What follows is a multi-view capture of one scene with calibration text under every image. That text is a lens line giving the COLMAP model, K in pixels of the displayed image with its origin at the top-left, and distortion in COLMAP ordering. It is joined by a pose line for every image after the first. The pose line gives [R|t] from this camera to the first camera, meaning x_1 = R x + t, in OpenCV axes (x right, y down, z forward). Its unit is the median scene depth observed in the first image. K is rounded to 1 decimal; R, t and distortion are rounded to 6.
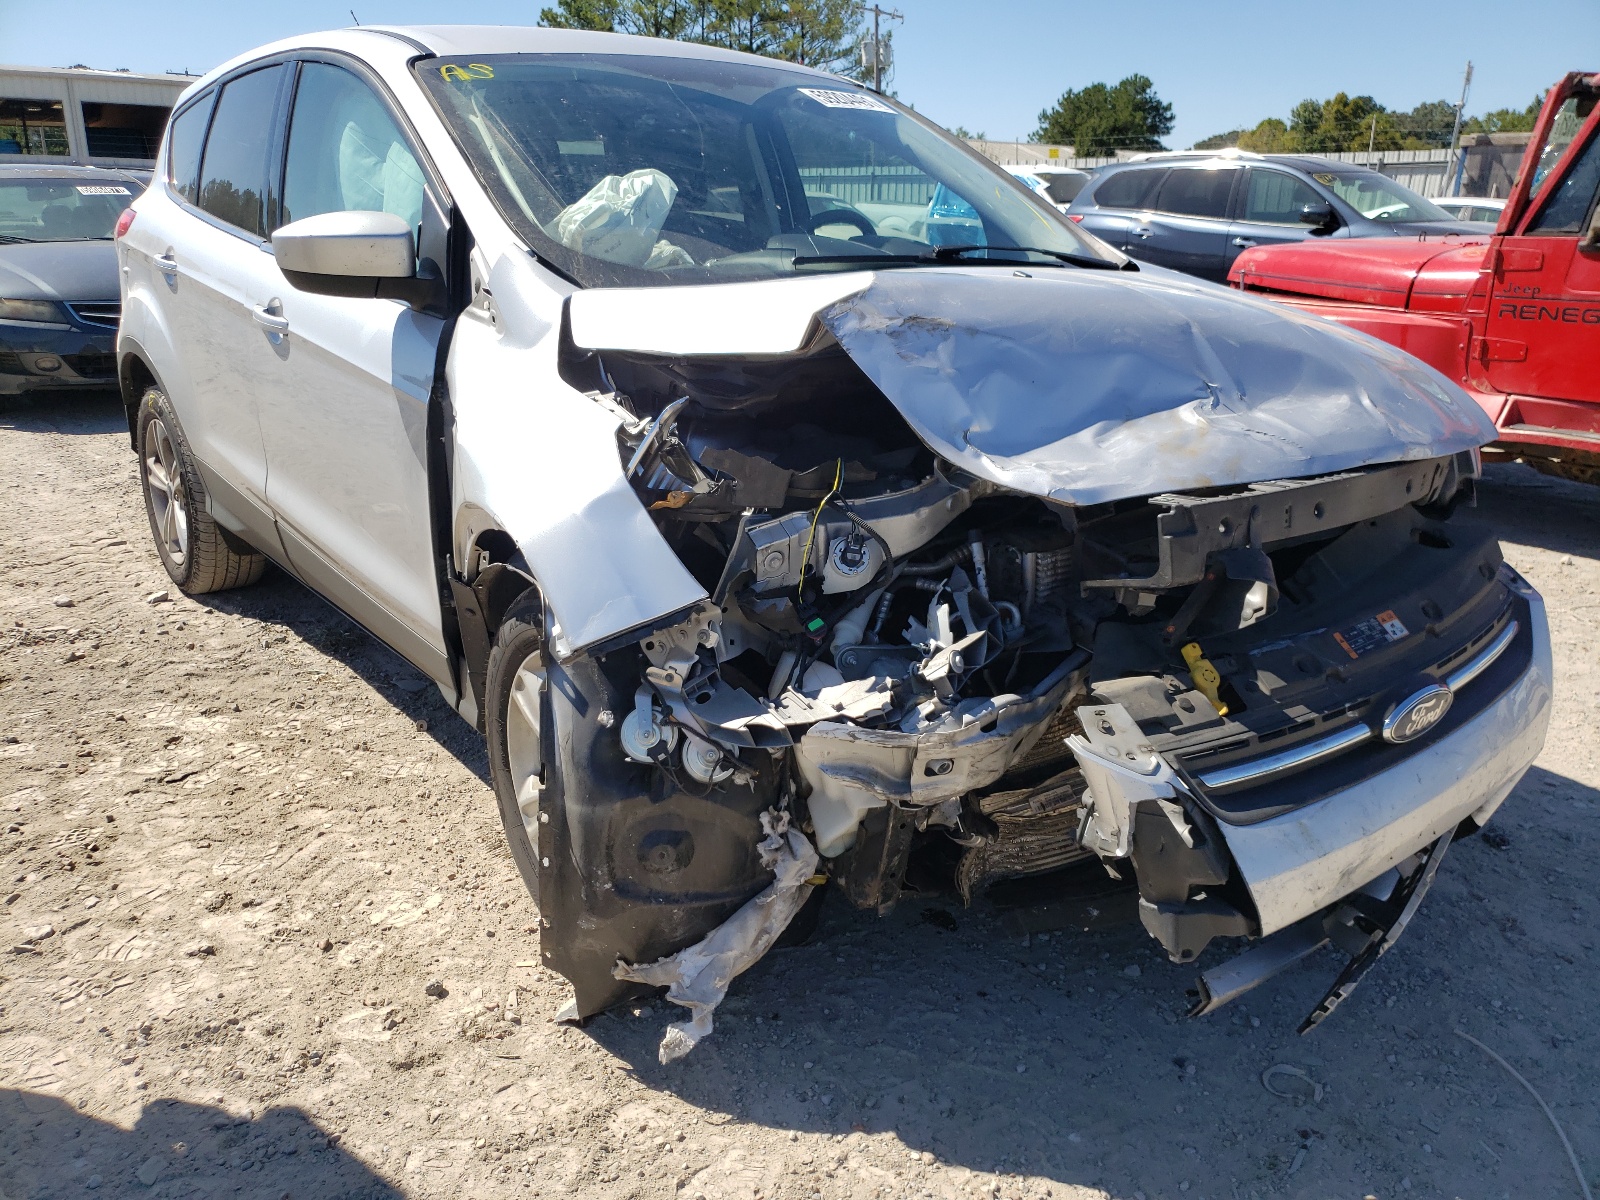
lens RADIAL K [[1204.0, 0, 836.1], [0, 1204.0, 603.2], [0, 0, 1]] dist [-0.021262, 0.039055]
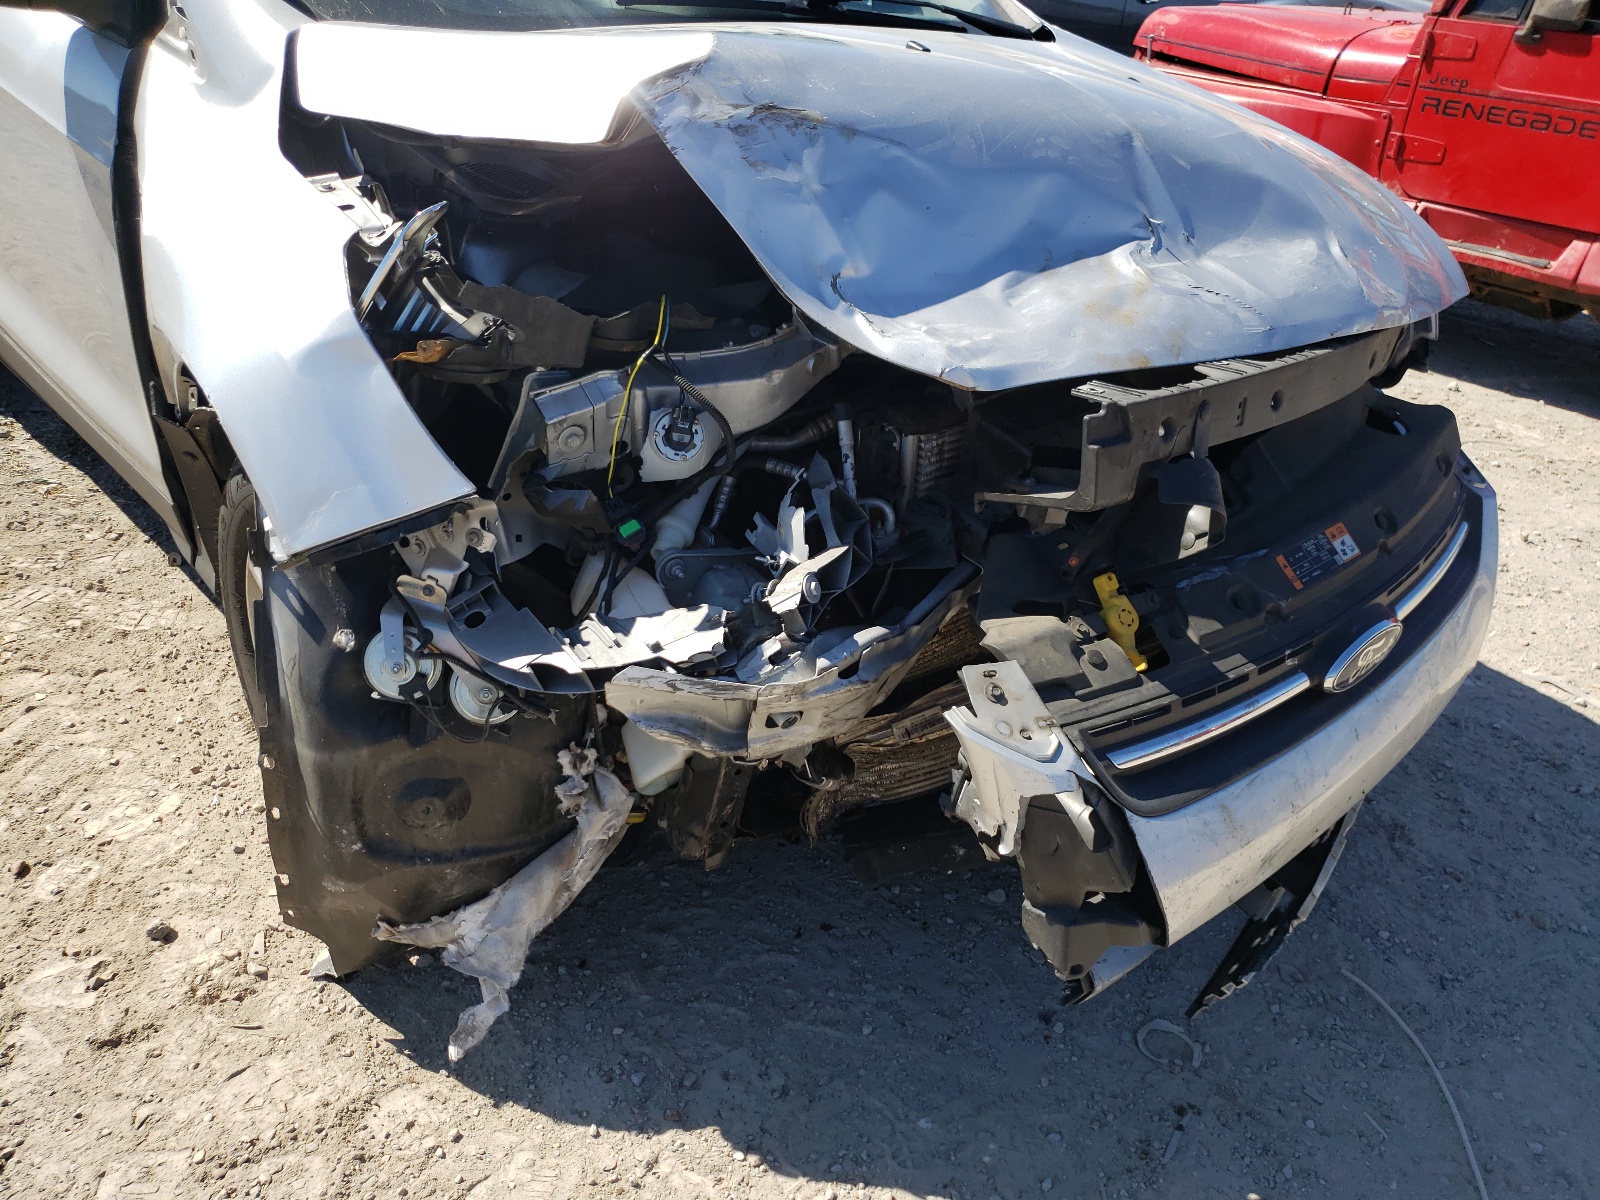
lens RADIAL K [[1204.0, 0, 836.1], [0, 1204.0, 603.2], [0, 0, 1]] dist [-0.021262, 0.039055]
pose [[0.993211, 0.019175, 0.114733, 0.027246], [-0.041272, 0.980241, 0.193452, -0.082928], [-0.108756, -0.196874, 0.974378, 0.226783]]
